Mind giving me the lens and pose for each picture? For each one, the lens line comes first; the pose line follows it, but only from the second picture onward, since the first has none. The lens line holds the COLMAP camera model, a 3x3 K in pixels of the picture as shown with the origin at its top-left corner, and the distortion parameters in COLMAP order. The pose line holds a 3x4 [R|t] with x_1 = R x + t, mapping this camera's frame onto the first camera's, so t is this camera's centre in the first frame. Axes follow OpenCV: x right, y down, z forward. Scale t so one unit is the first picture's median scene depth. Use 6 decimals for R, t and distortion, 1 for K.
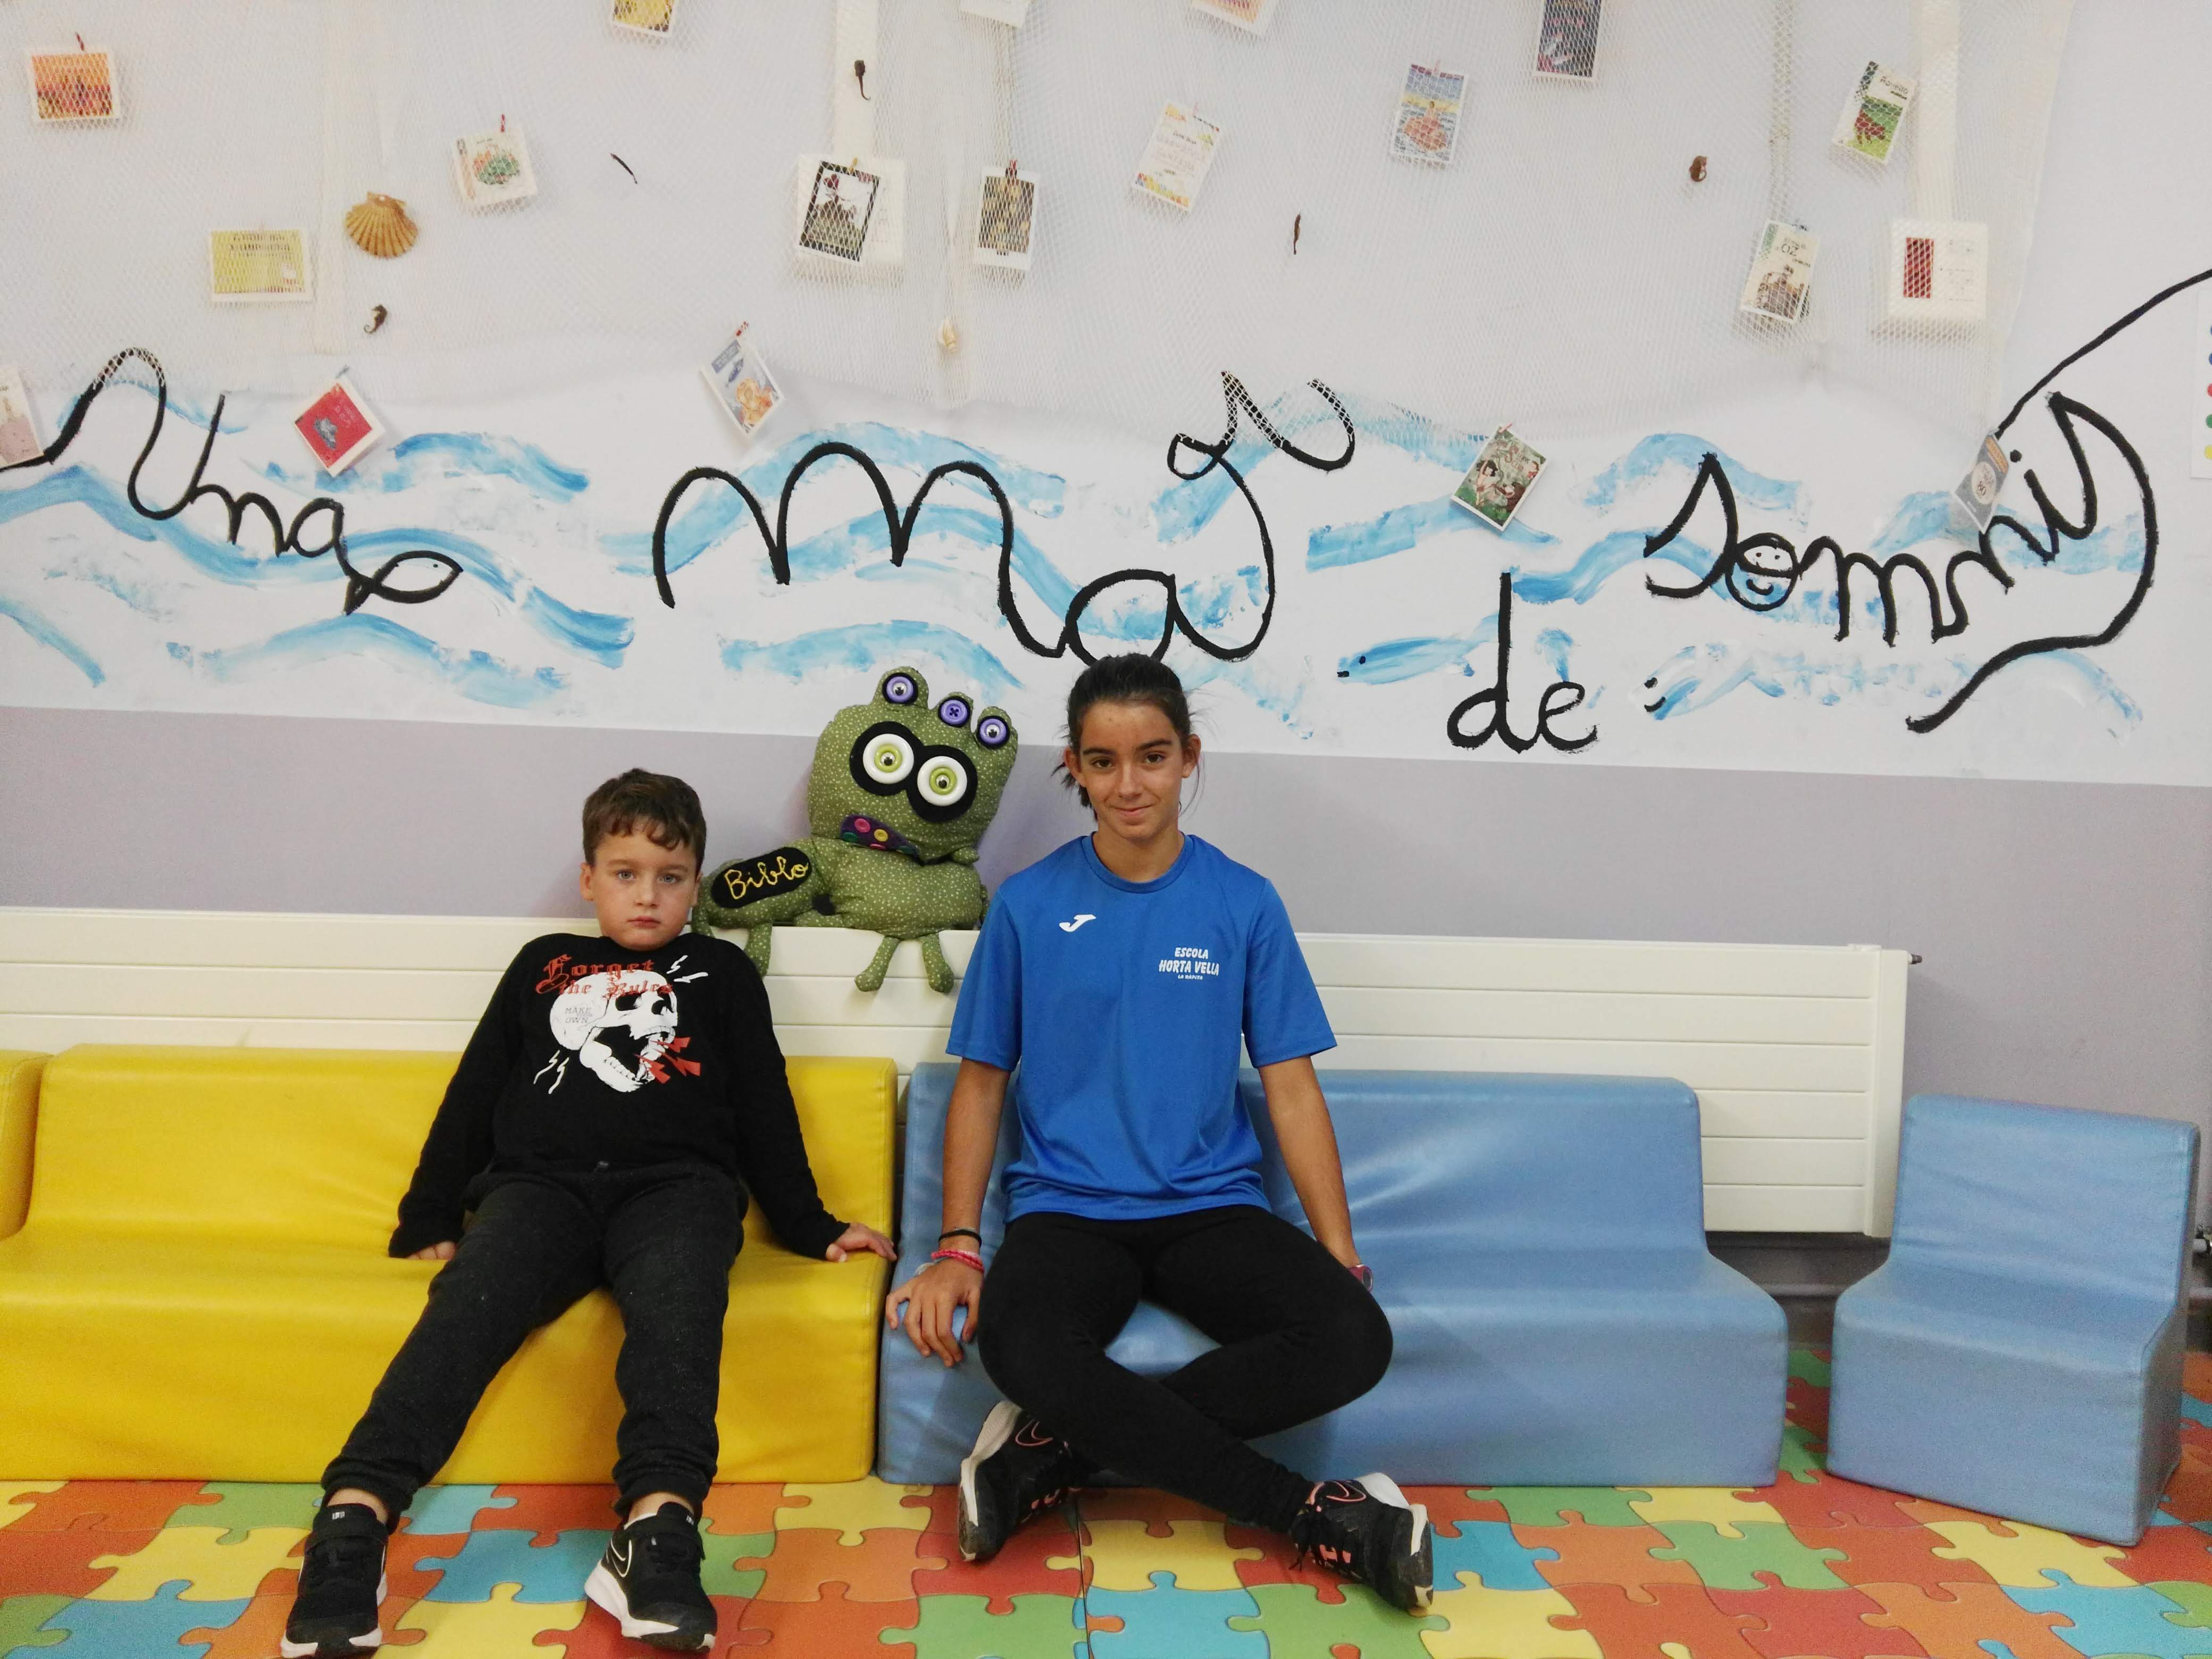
lens RADIAL K [[1810.2, 0, 1135.5], [0, 1810.2, 843.6], [0, 0, 1]] dist [0.087489, -0.180178]
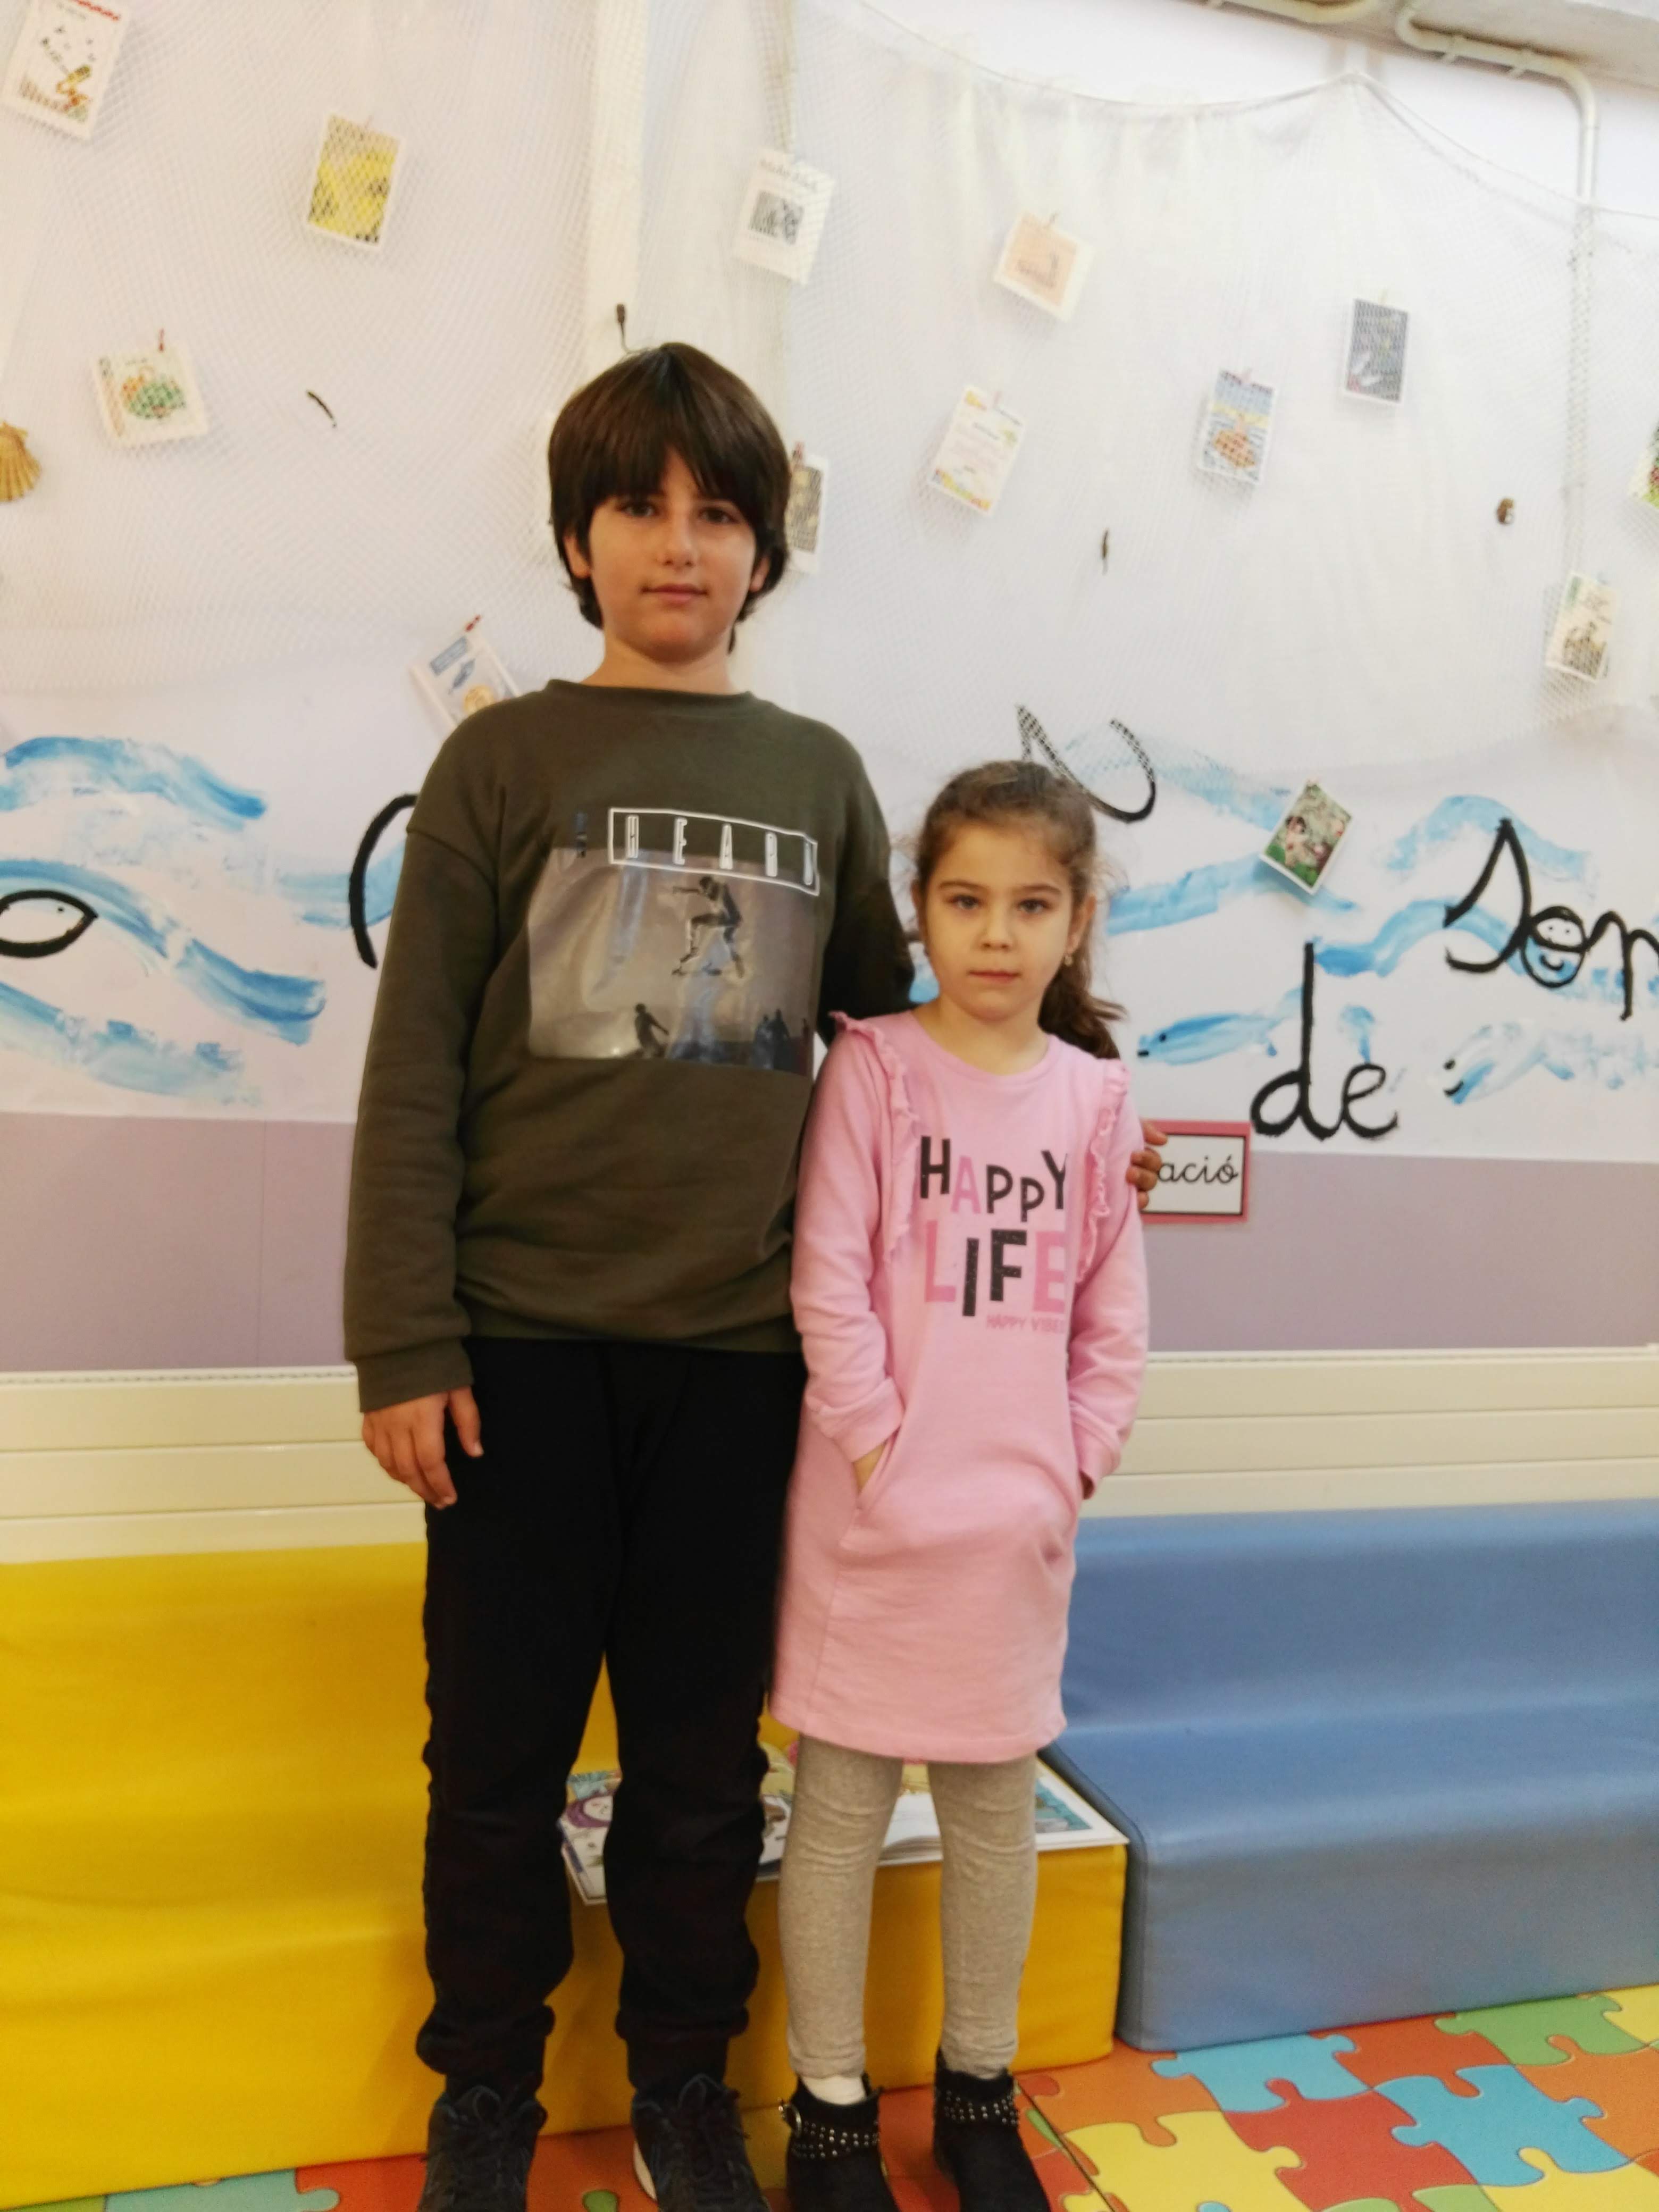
lens RADIAL K [[1801.1, 0, 823.8], [0, 1801.1, 1138.7], [0, 0, 1]] dist [0.082181, -0.177652]
pose [[0.974558, -0.003897, 0.224100, -0.235900], [0.004204, 0.999991, -0.000893, -0.052709], [-0.224095, 0.001812, 0.974566, 0.182774]]
